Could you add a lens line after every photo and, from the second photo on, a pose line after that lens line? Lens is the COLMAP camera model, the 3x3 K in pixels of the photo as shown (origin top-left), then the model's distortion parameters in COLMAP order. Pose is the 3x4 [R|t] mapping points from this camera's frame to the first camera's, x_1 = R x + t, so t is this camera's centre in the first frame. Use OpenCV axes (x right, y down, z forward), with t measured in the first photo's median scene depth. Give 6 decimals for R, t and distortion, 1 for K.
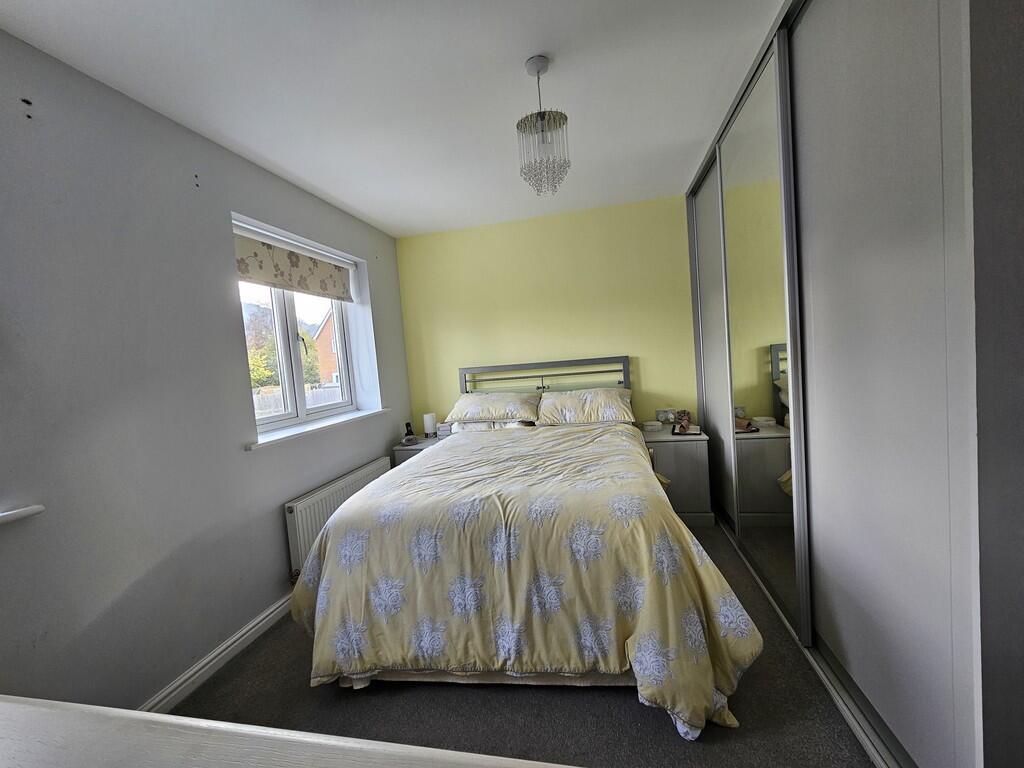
lens RADIAL K [[426.0, 0, 512.0], [0, 426.0, 384.0], [0, 0, 1]] dist [-0.001796, -0.000250]
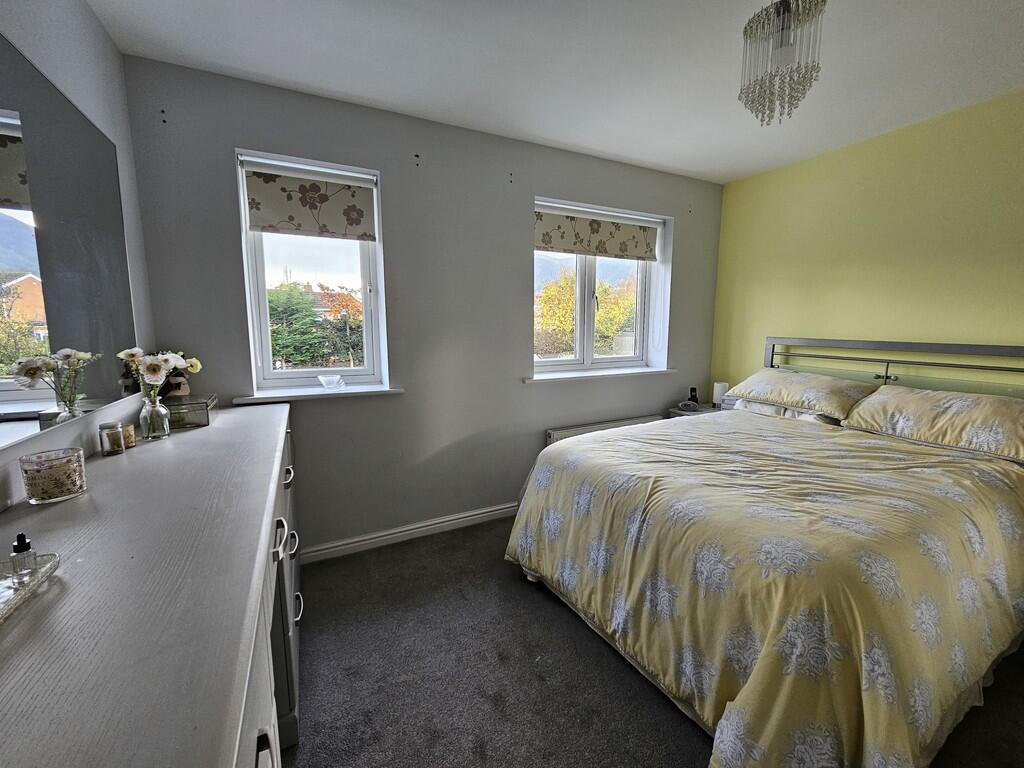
lens RADIAL K [[419.6, 0, 512.0], [0, 419.6, 384.0], [0, 0, 1]] dist [-0.002955, -0.000359]
pose [[0.619465, 0.195957, -0.760174, 0.373836], [-0.100589, 0.980175, 0.170699, -0.064067], [0.778553, -0.029277, 0.626895, 0.146136]]
